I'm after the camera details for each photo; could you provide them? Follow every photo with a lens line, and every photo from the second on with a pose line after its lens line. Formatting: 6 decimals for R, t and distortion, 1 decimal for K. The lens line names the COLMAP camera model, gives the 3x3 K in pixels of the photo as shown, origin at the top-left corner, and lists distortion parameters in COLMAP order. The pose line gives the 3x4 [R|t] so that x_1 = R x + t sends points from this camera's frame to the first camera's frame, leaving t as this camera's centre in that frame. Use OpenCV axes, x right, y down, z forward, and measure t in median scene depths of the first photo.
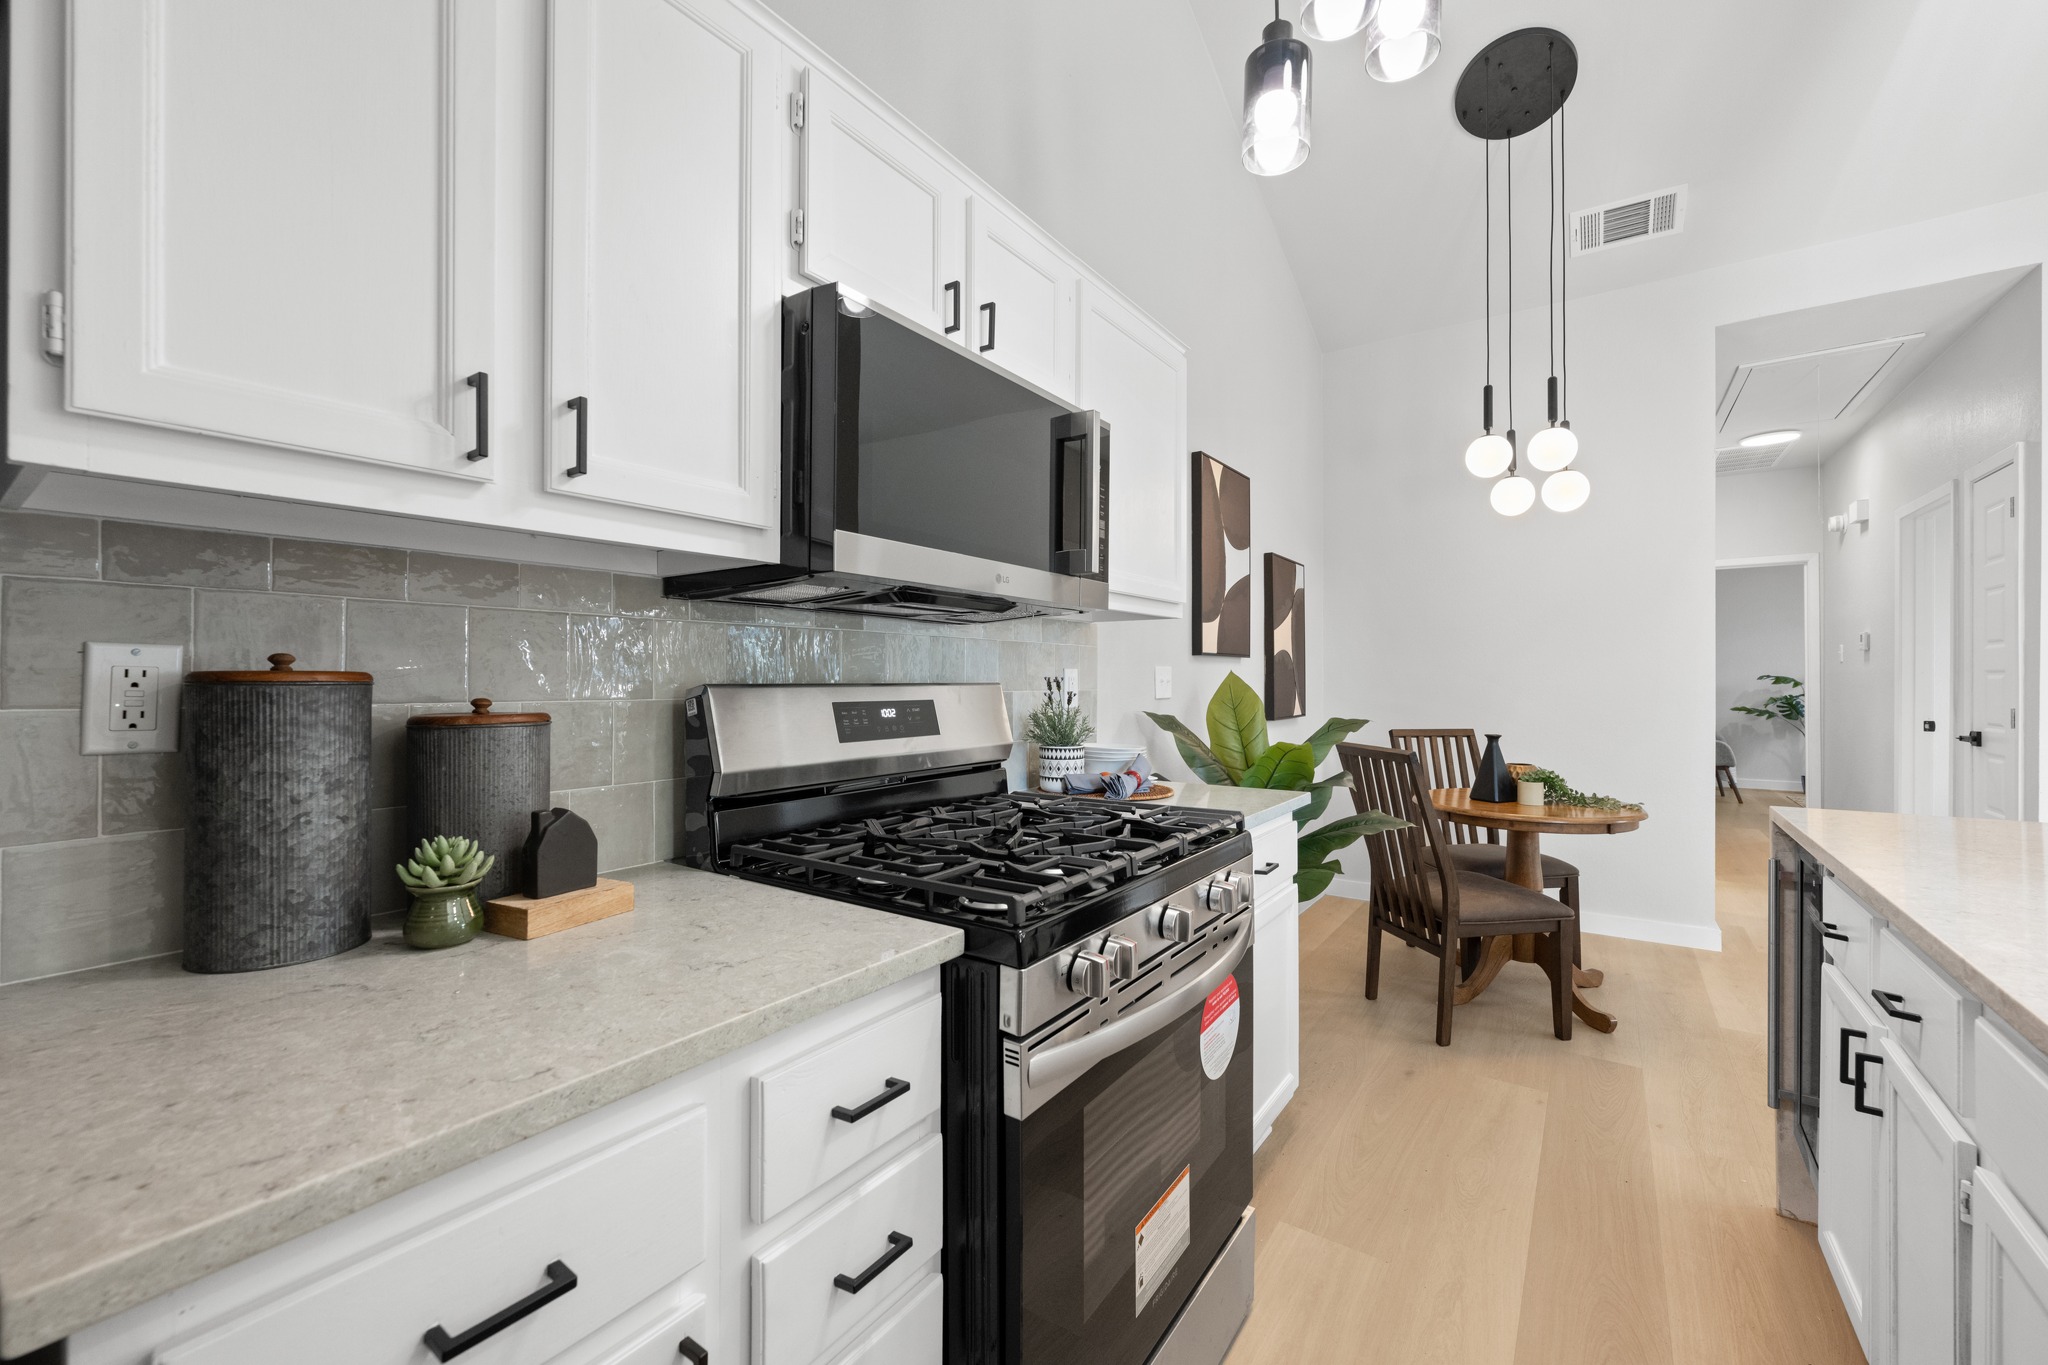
lens RADIAL K [[819.5, 0, 1024.0], [0, 819.5, 682.5], [0, 0, 1]] dist [-0.001217, -0.000348]
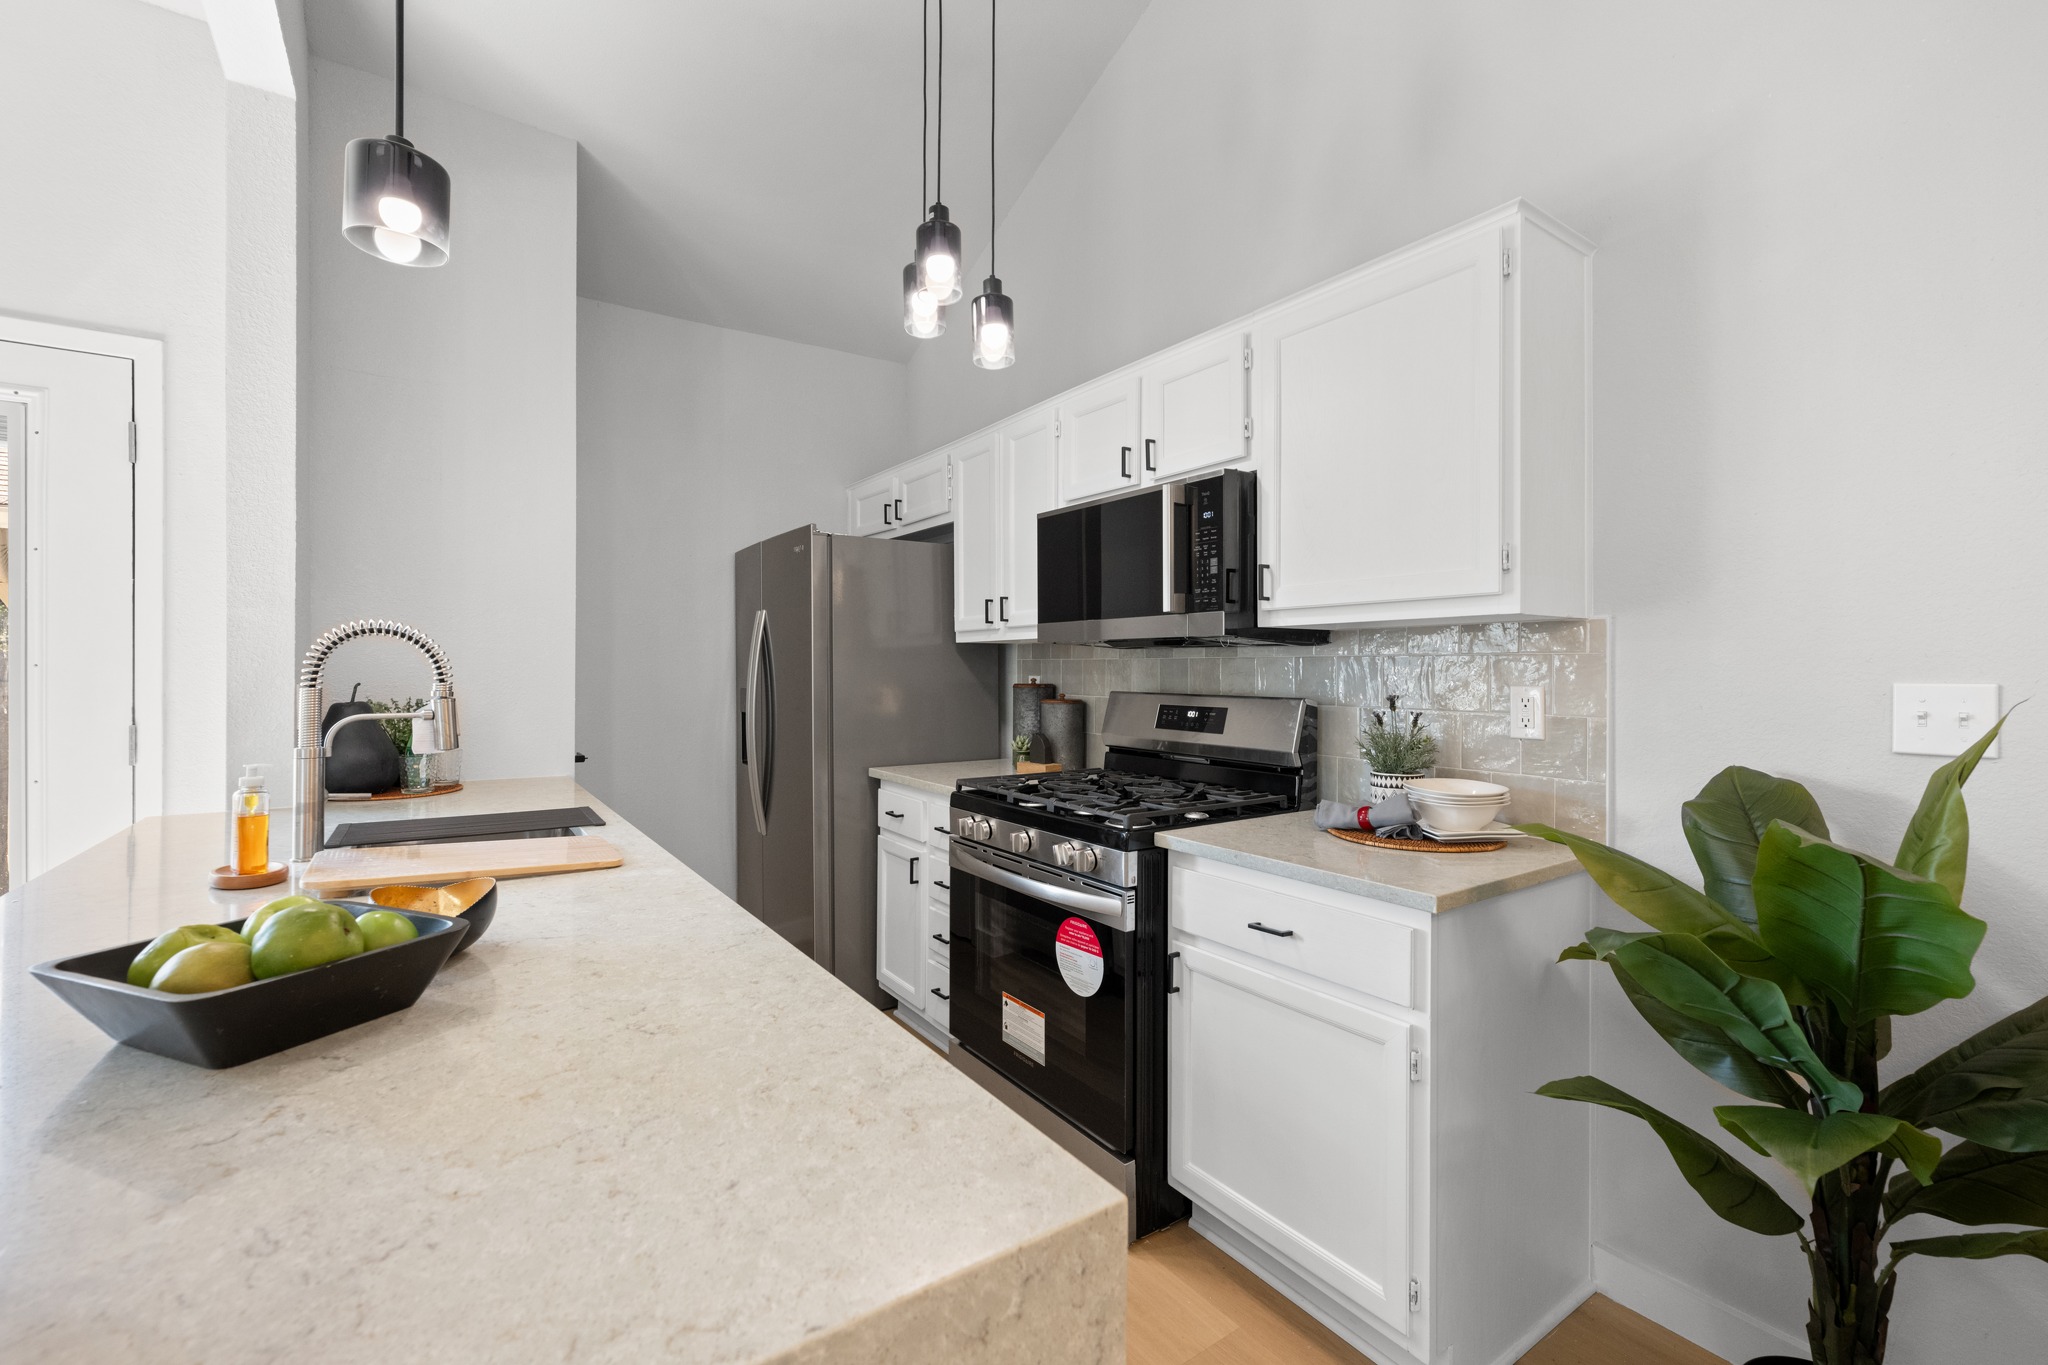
lens RADIAL K [[869.8, 0, 1024.0], [0, 869.8, 682.5], [0, 0, 1]] dist [0.001215, 0.000059]
pose [[-0.336388, 0.015636, -0.941594, 1.439000], [-0.007384, 0.999788, 0.019240, -0.048966], [0.941695, 0.013424, -0.336201, 1.248682]]
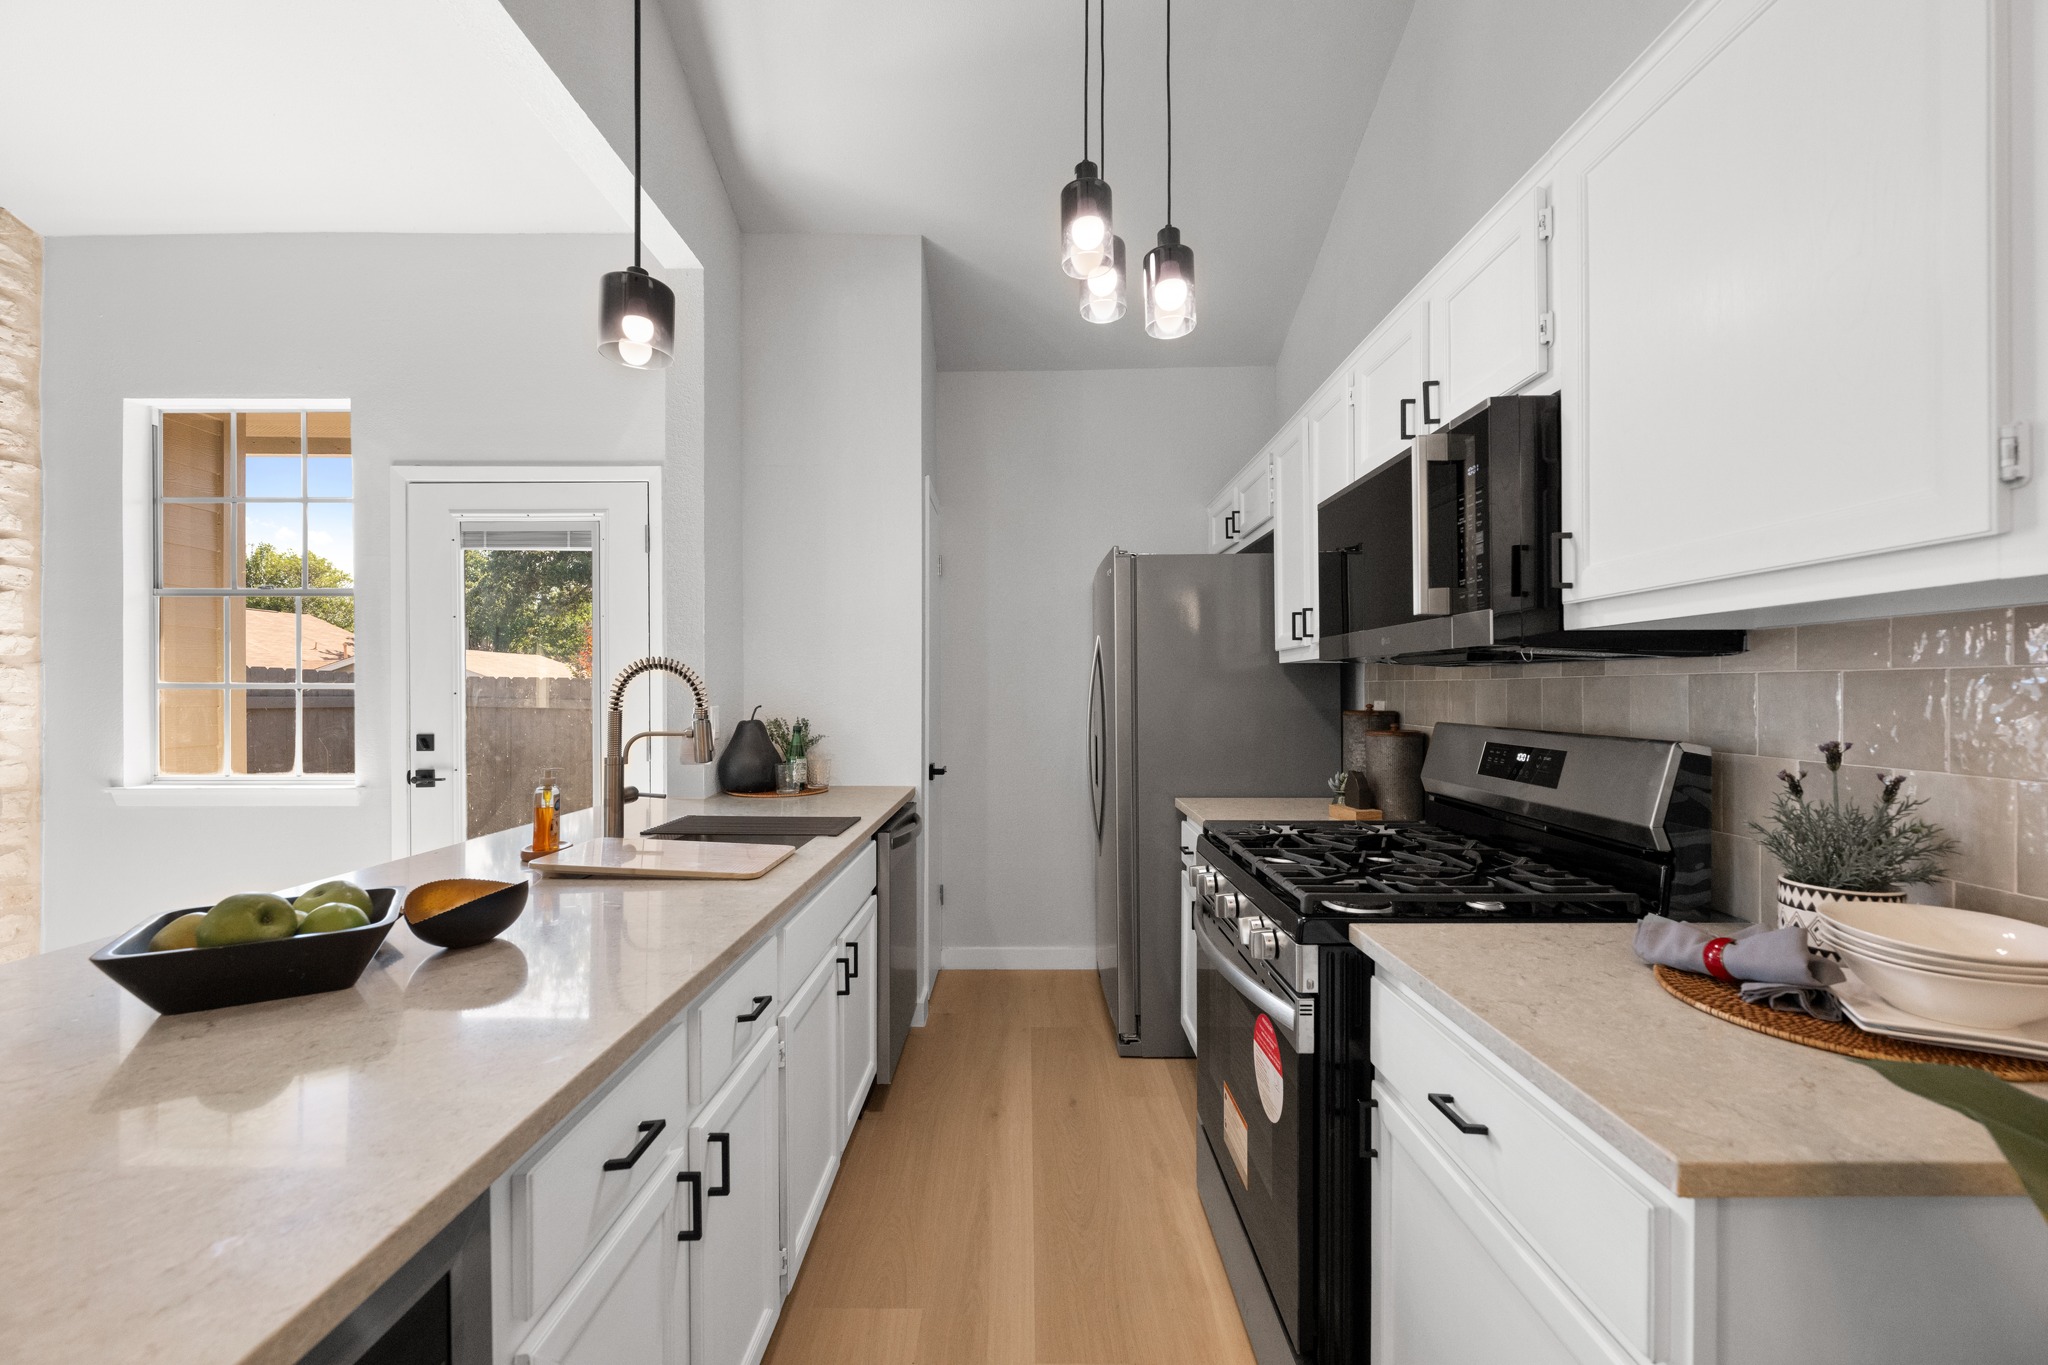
lens RADIAL K [[813.2, 0, 1024.7], [0, 813.2, 698.9], [0, 0, 1]] dist [-0.000525, -0.000247]
pose [[-0.816055, 0.009084, -0.577904, 0.967927], [-0.000664, 0.999861, 0.016654, -0.055622], [0.577975, 0.013975, -0.815935, 1.489381]]
